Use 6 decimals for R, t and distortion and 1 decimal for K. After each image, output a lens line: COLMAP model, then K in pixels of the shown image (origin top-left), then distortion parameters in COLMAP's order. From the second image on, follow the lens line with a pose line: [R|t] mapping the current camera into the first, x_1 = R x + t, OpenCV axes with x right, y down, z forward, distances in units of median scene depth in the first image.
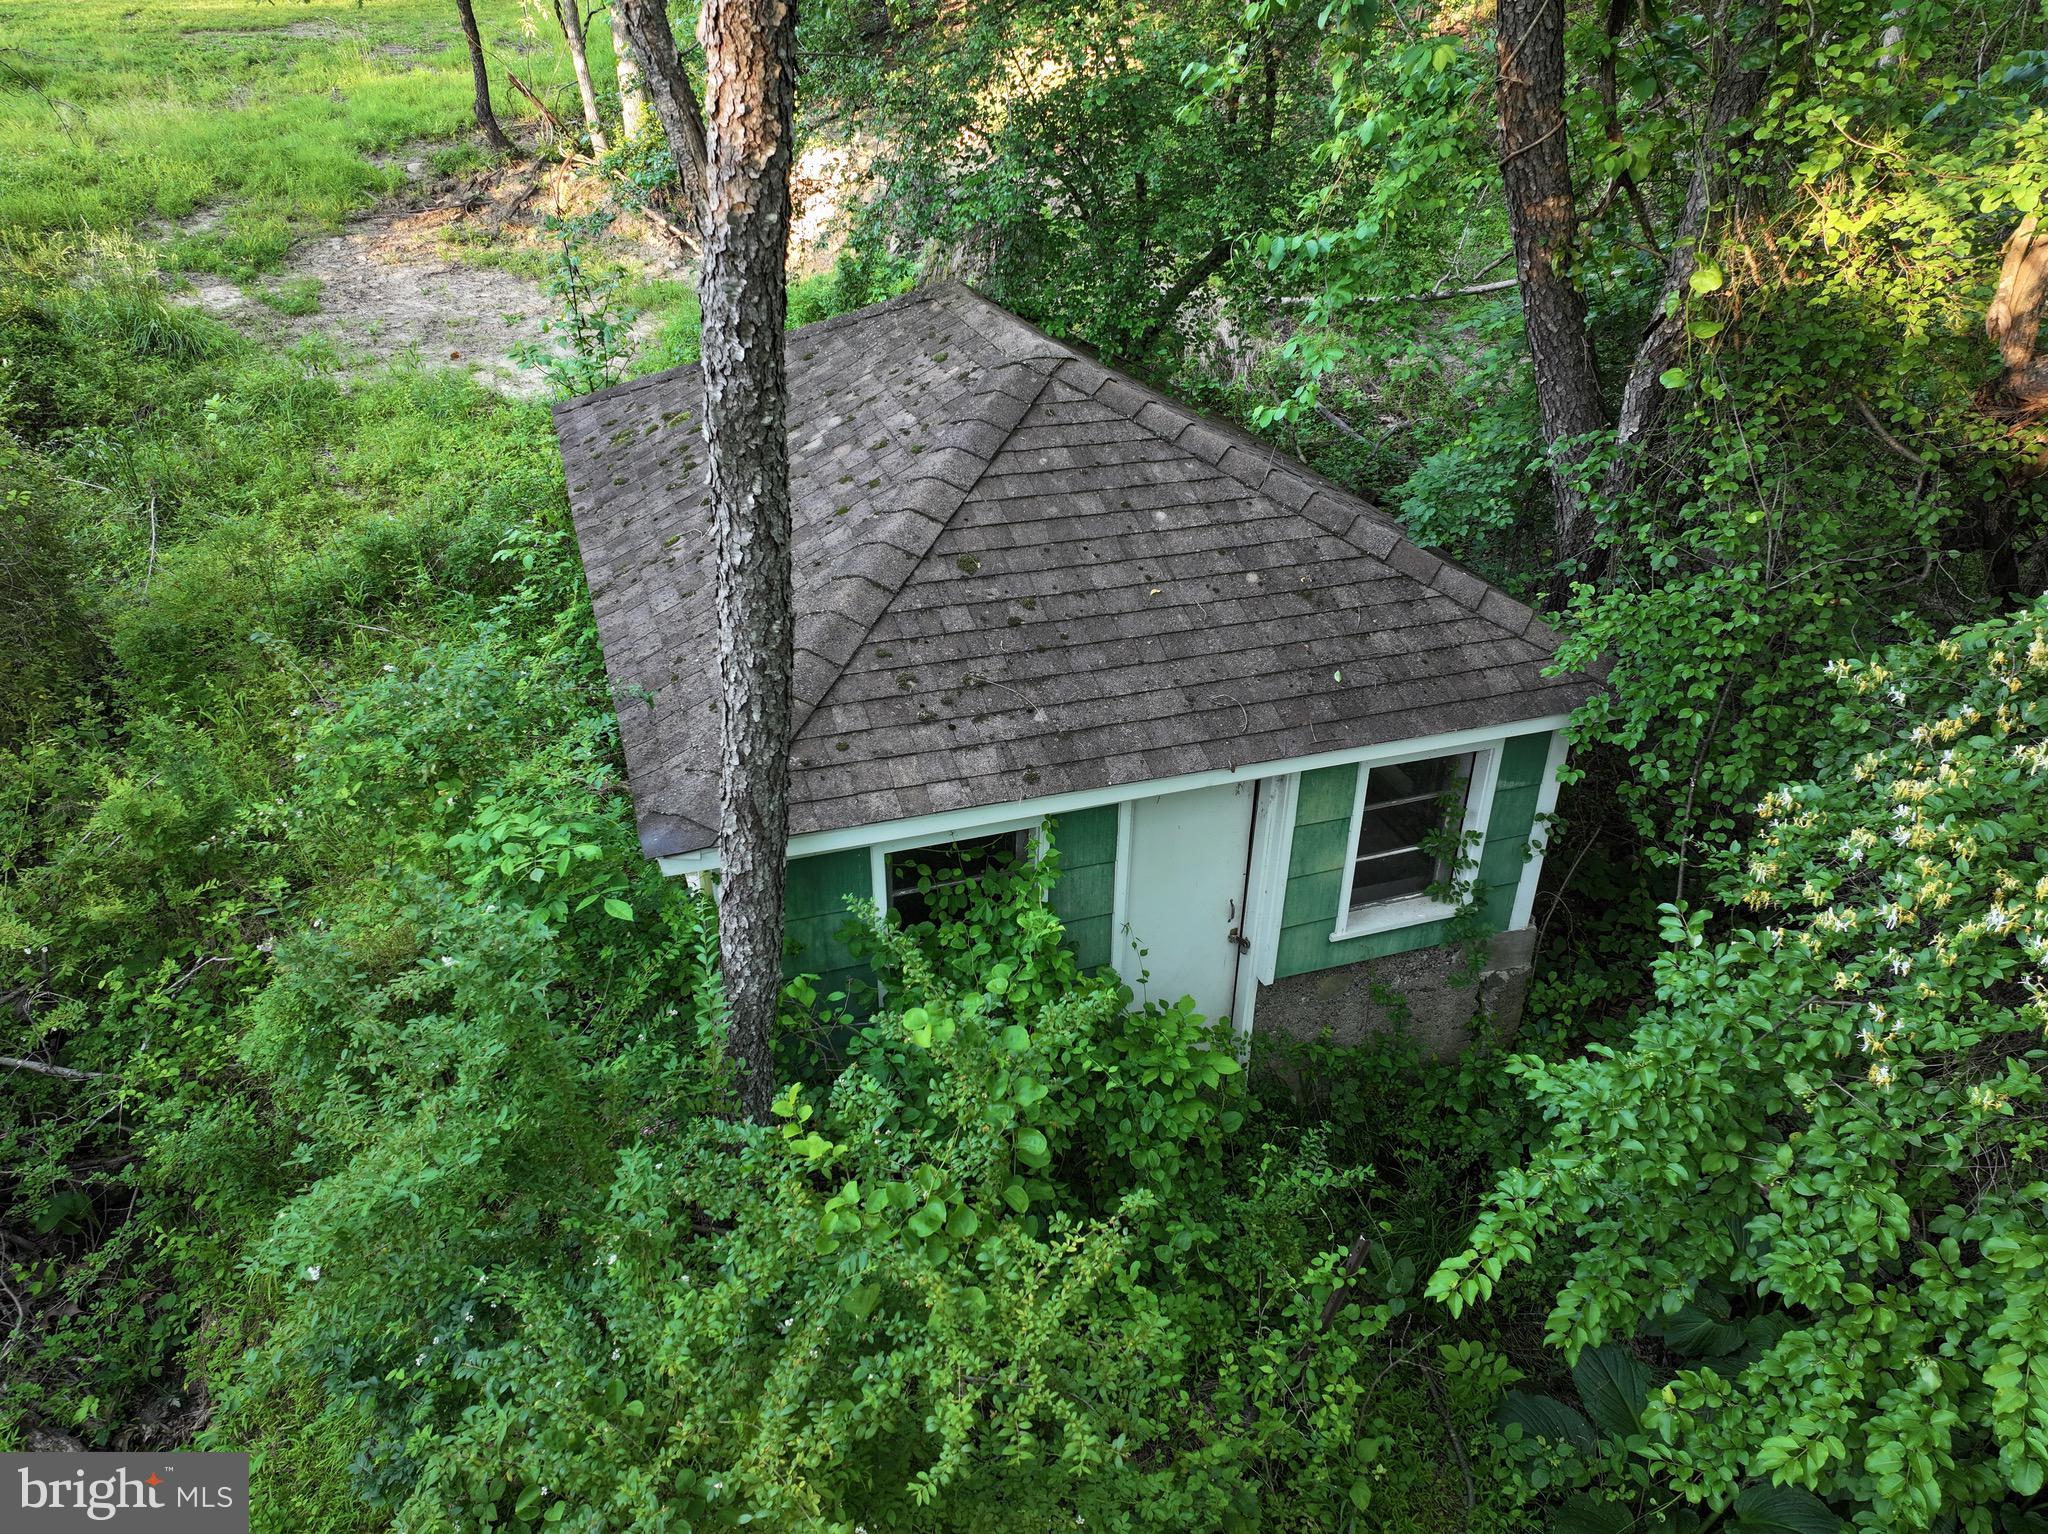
lens RADIAL K [[1439.3, 0, 1023.8], [0, 1439.3, 752.6], [0, 0, 1]] dist [-0.005967, 0.024749]
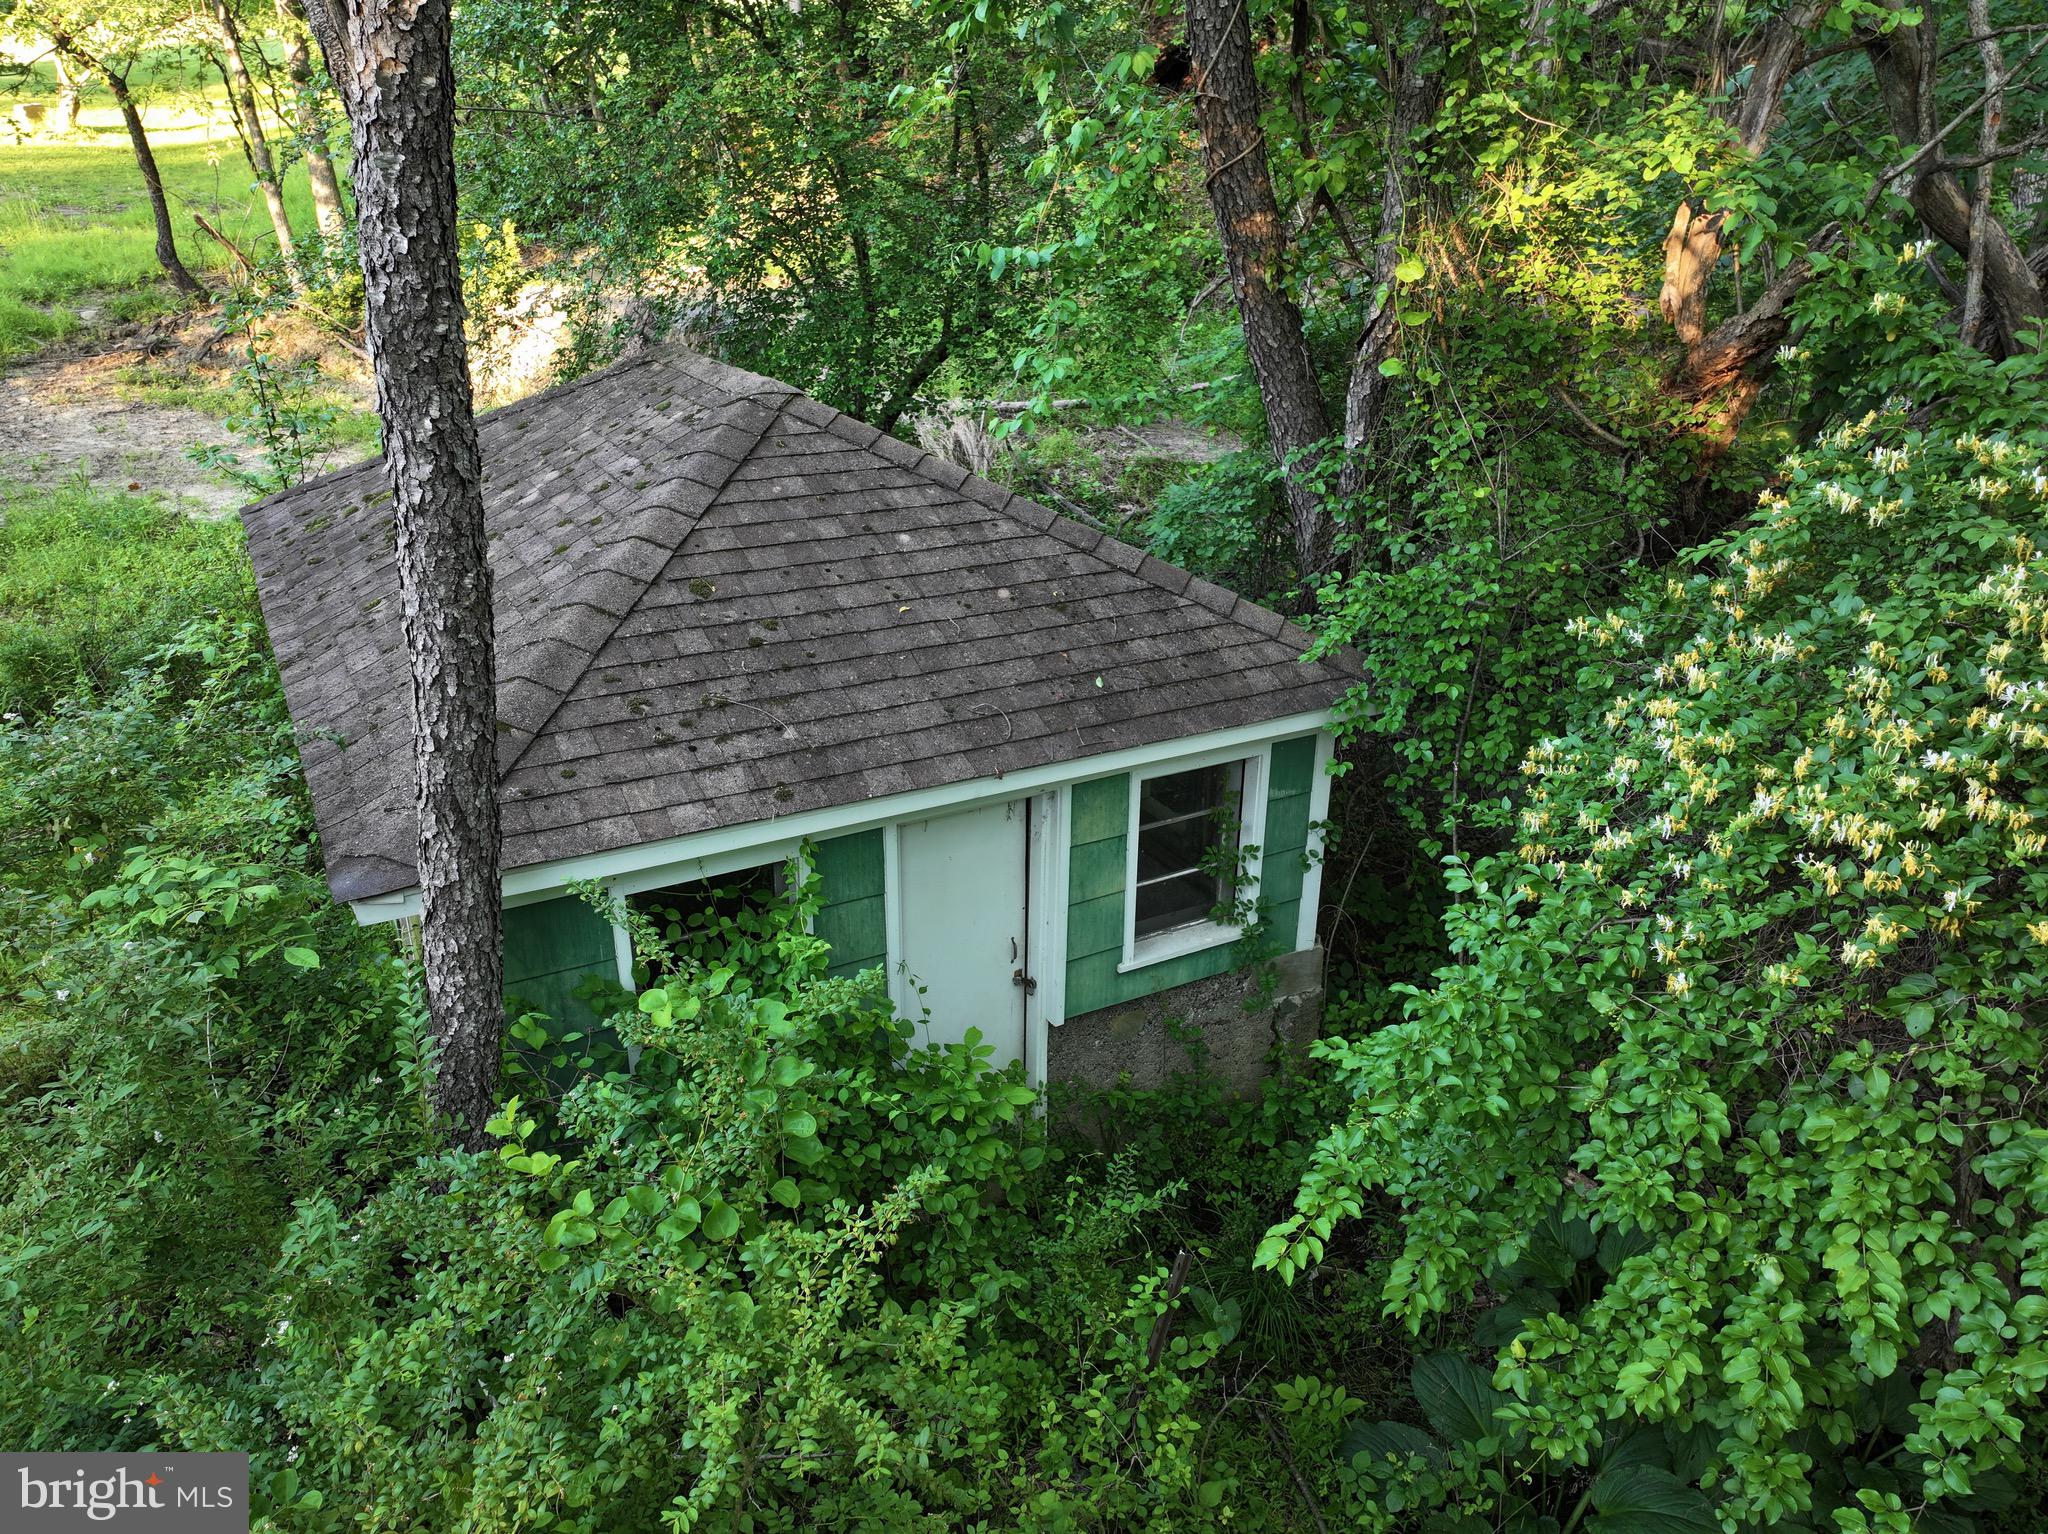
lens RADIAL K [[1434.3, 0, 1024.0], [0, 1434.3, 767.0], [0, 0, 1]] dist [0.003297, 0.005290]
pose [[0.984556, -0.069067, 0.160871, 0.010742], [0.087950, 0.989652, -0.113378, 0.123076], [-0.151376, 0.125776, 0.980442, 0.079409]]
